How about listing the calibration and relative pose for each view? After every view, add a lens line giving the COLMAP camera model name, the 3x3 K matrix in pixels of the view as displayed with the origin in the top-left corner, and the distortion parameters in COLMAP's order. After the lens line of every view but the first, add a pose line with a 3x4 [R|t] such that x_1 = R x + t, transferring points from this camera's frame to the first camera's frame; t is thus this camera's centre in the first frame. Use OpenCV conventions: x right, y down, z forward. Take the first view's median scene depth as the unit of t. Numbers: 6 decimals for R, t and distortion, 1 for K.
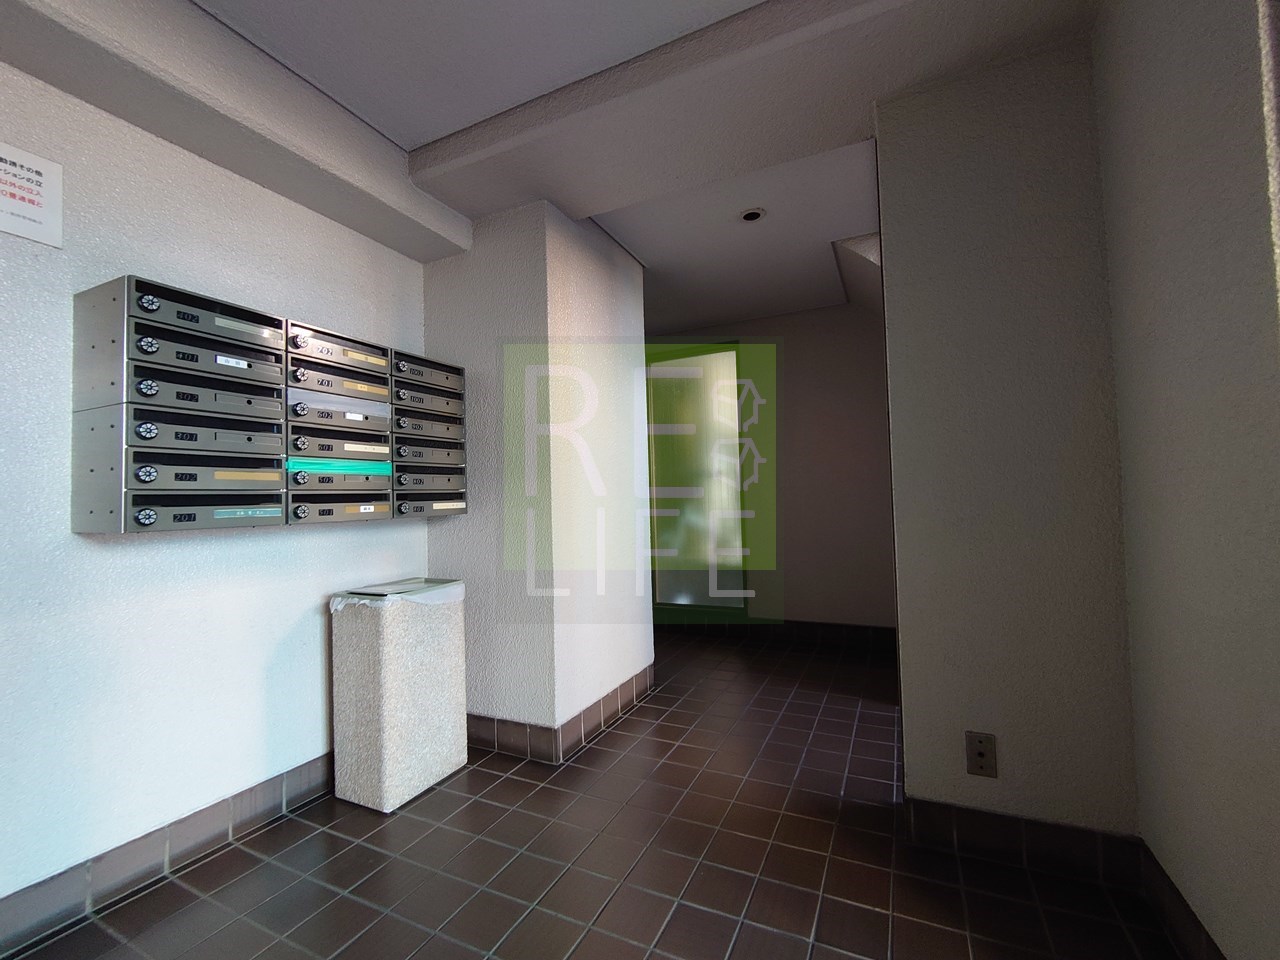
lens RADIAL K [[545.7, 0, 641.6], [0, 545.7, 481.8], [0, 0, 1]] dist [0.003620, -0.004794]
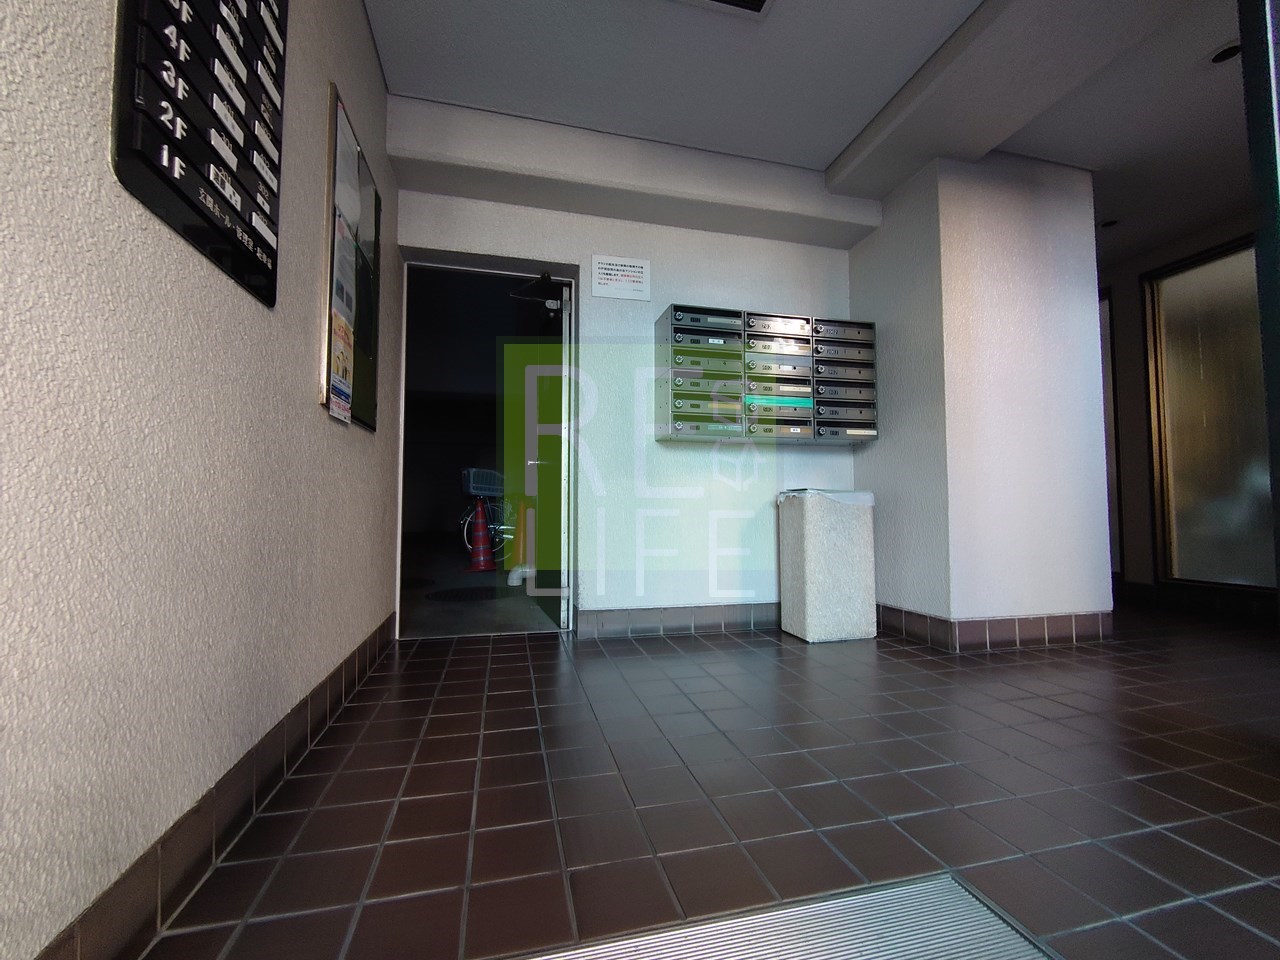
lens RADIAL K [[545.7, 0, 641.6], [0, 545.7, 481.8], [0, 0, 1]] dist [0.003620, -0.004794]
pose [[0.635604, -0.012229, -0.771918, 0.341147], [0.008101, 0.999925, -0.009171, 0.188142], [0.771972, -0.000424, 0.635656, -0.228533]]
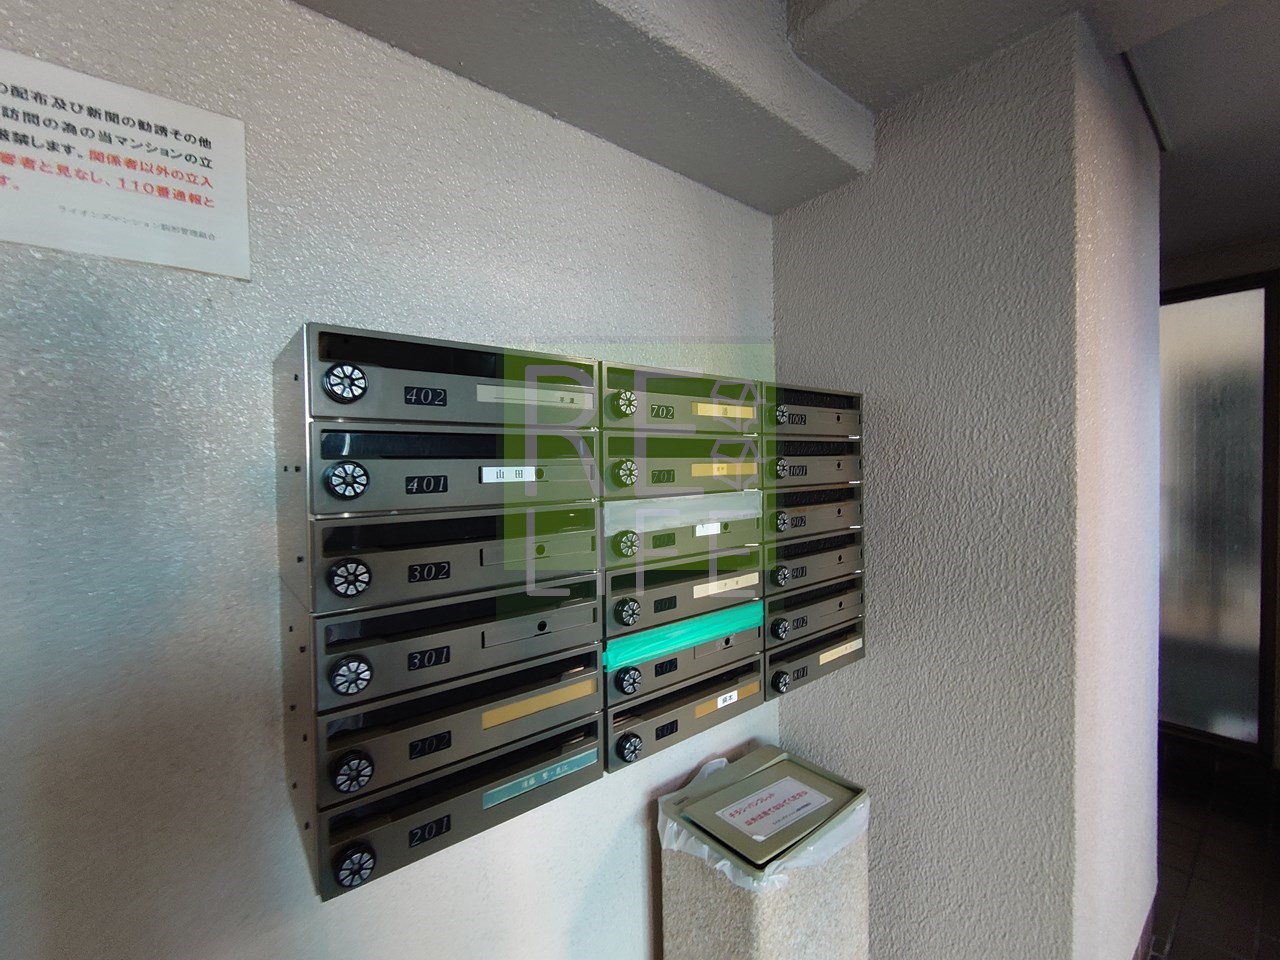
lens RADIAL K [[545.7, 0, 641.6], [0, 545.7, 481.8], [0, 0, 1]] dist [0.003620, -0.004794]
pose [[0.903080, 0.023038, -0.428854, -0.338200], [0.006928, 0.997649, 0.068181, -0.187584], [0.429416, -0.064544, 0.900797, 0.475550]]
